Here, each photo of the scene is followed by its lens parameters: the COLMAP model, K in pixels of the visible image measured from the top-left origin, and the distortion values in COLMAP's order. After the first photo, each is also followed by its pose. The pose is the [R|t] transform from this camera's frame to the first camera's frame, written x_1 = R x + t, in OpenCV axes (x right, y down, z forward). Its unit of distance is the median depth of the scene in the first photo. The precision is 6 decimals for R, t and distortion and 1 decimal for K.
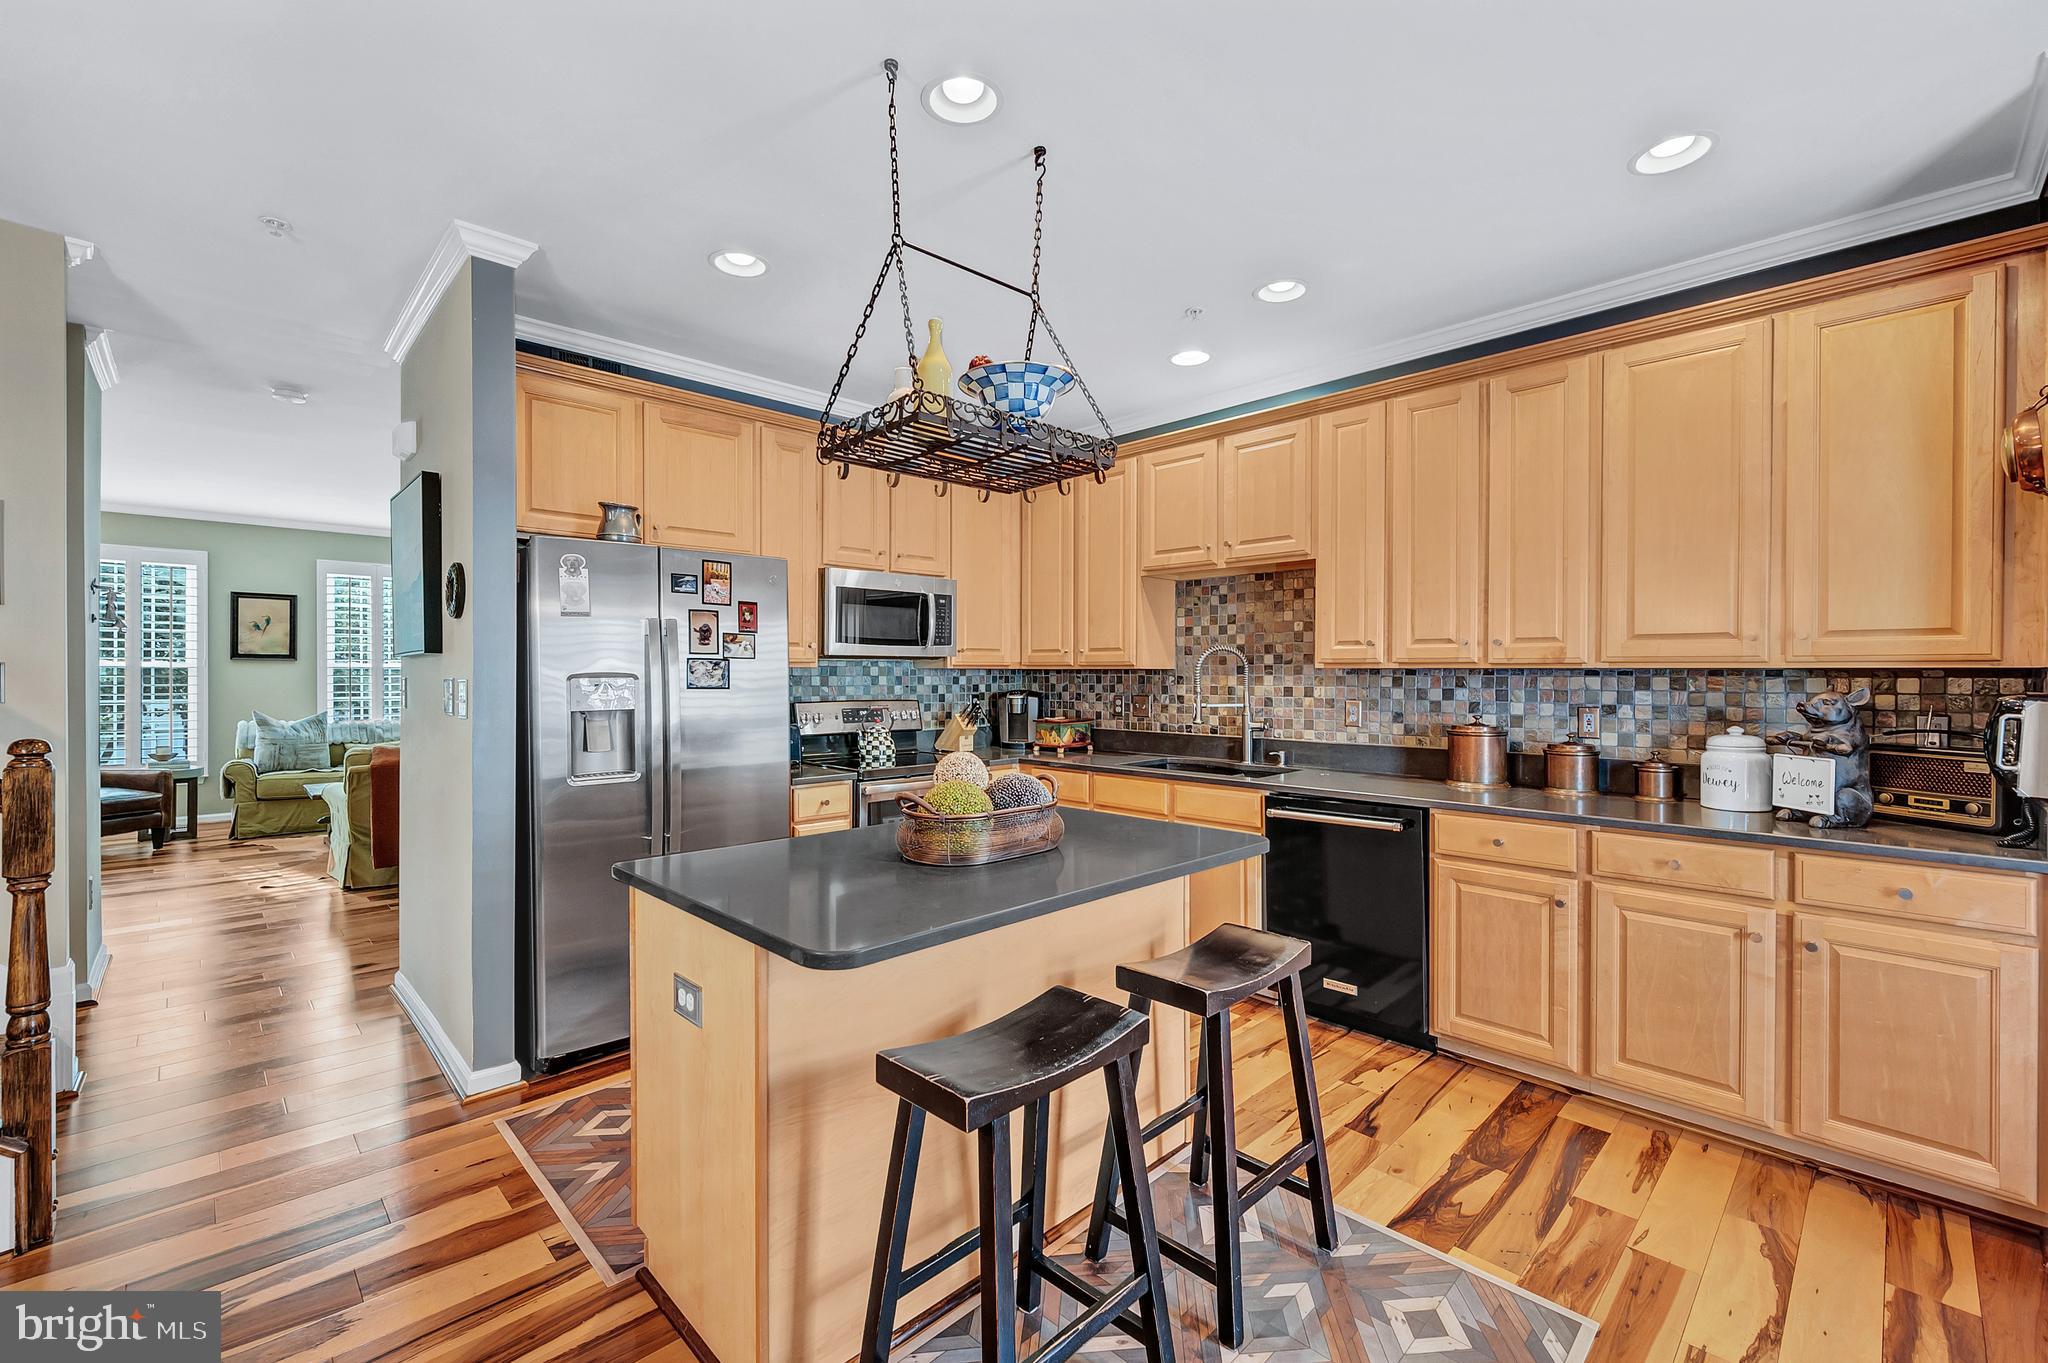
lens RADIAL K [[852.6, 0, 1012.3], [0, 852.6, 679.2], [0, 0, 1]] dist [-0.002513, -0.000138]
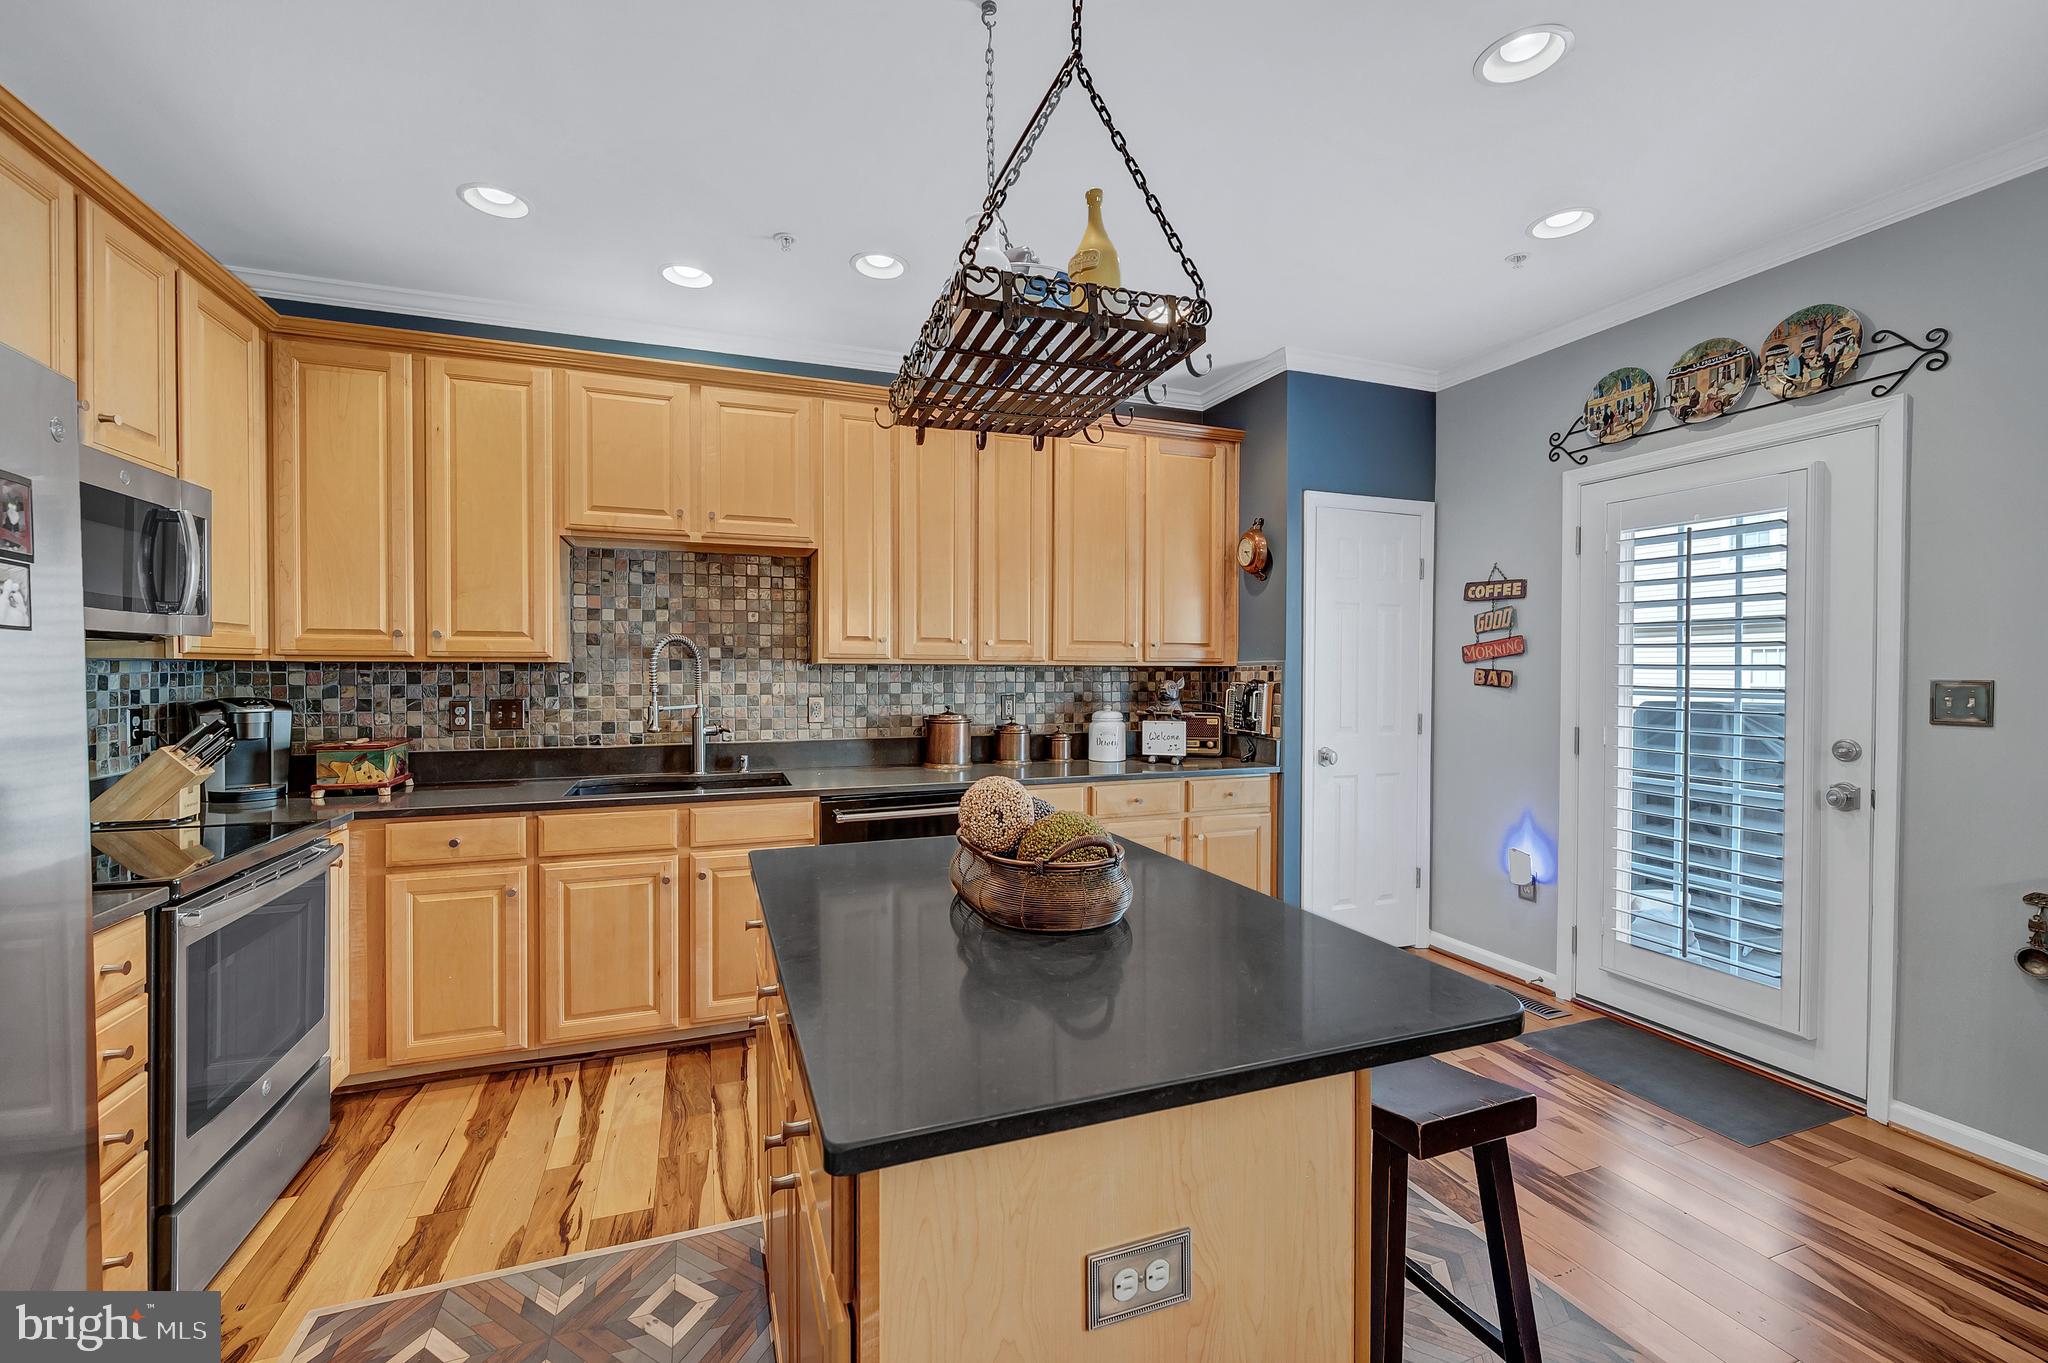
lens RADIAL K [[837.3, 0, 1007.8], [0, 837.3, 678.4], [0, 0, 1]] dist [-0.001640, -0.000031]
pose [[0.395250, -0.010930, 0.918509, -0.370684], [0.004796, 0.999940, 0.009835, -0.004018], [-0.918561, 0.000518, 0.395278, 0.383208]]
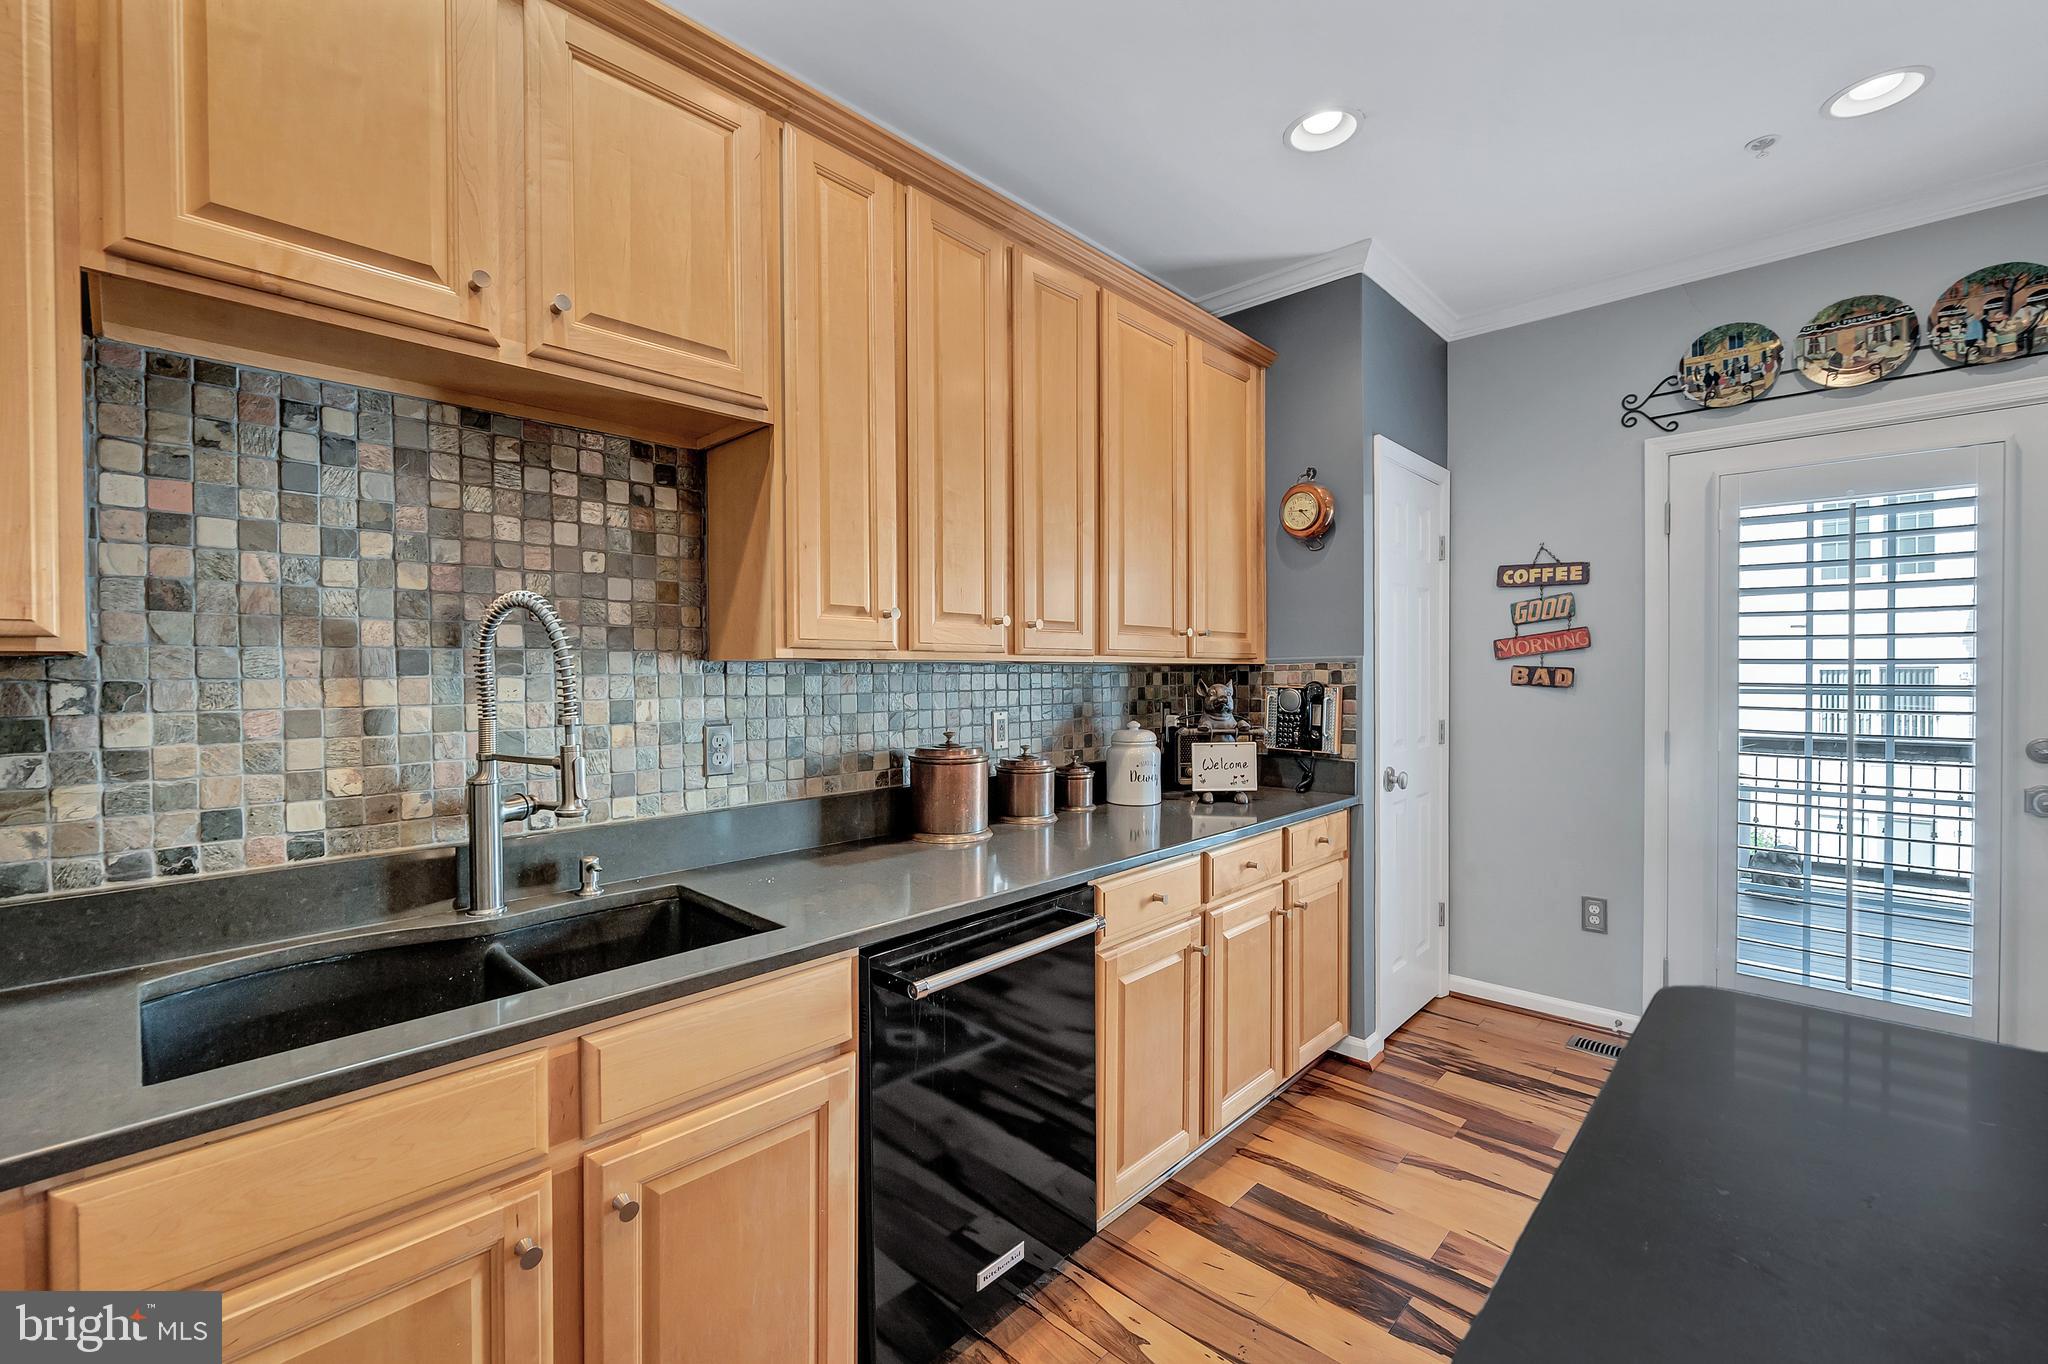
lens RADIAL K [[852.6, 0, 1012.3], [0, 852.6, 679.7], [0, 0, 1]] dist [-0.002513, -0.000138]
pose [[-0.044291, -0.009962, 0.998969, -0.104799], [0.012322, 0.999869, 0.010517, -0.004273], [-0.998943, 0.012775, -0.044163, 0.784133]]
